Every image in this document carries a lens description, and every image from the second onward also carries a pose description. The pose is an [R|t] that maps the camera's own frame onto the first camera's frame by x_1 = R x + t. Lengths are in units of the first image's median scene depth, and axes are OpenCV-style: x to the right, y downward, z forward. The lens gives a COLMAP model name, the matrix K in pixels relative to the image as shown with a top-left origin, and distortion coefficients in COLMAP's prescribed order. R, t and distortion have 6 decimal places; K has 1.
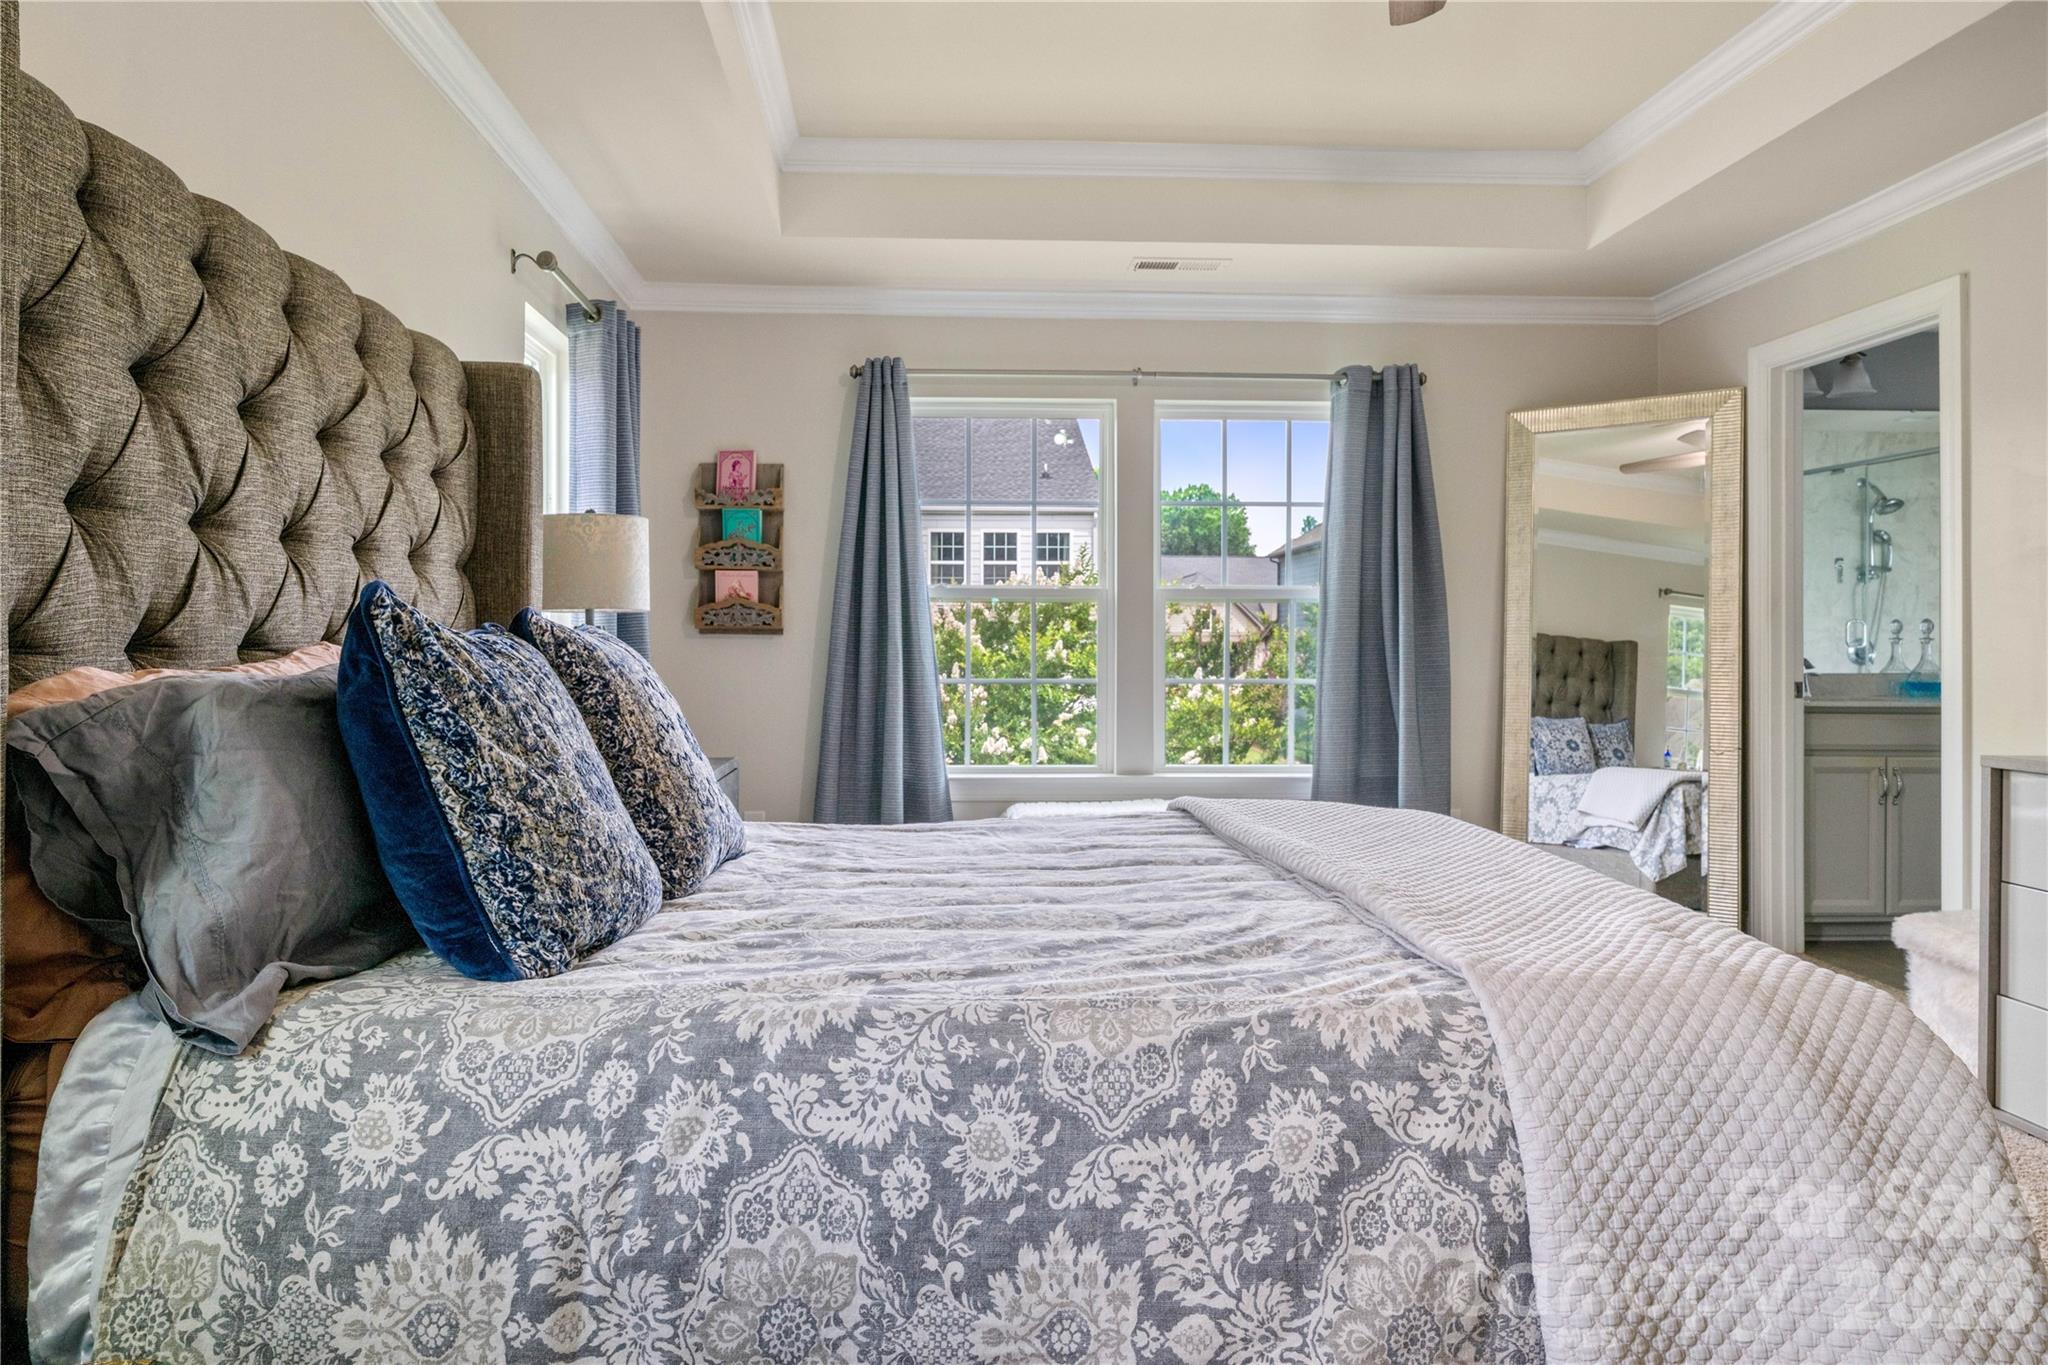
lens RADIAL K [[1218.0, 0, 1001.4], [0, 1218.0, 651.6], [0, 0, 1]] dist [0.005053, 0.000933]
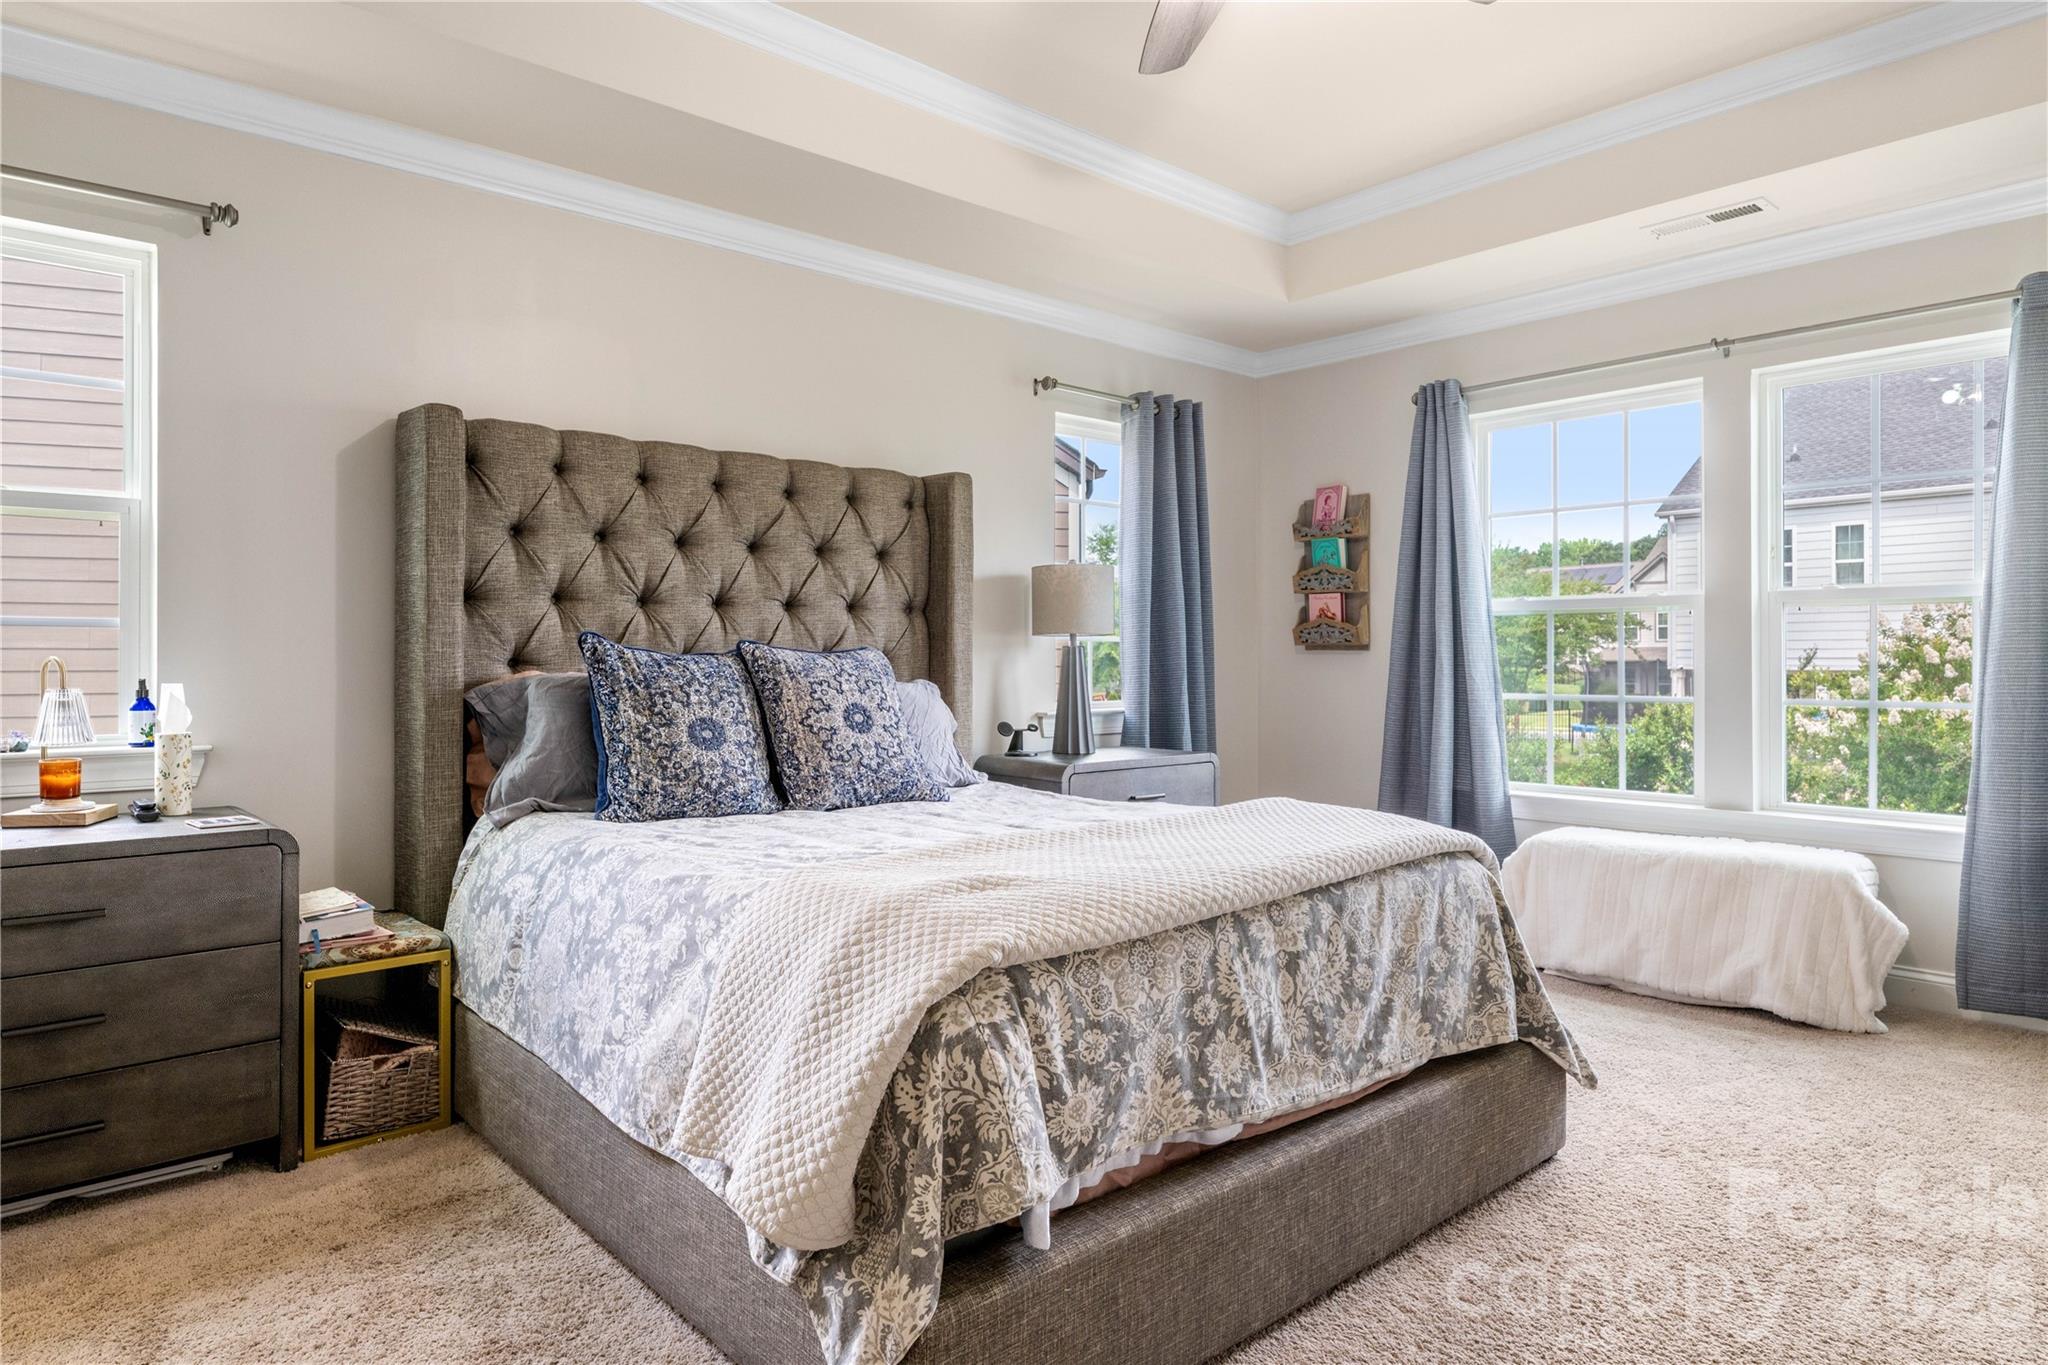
lens RADIAL K [[1241.4, 0, 1024.8], [0, 1241.4, 666.1], [0, 0, 1]] dist [-0.003786, -0.000070]
pose [[0.622919, 0.000123, -0.782286, 1.285826], [-0.001390, 0.999999, -0.000949, 0.004032], [0.782285, 0.001678, 0.622919, 0.183820]]
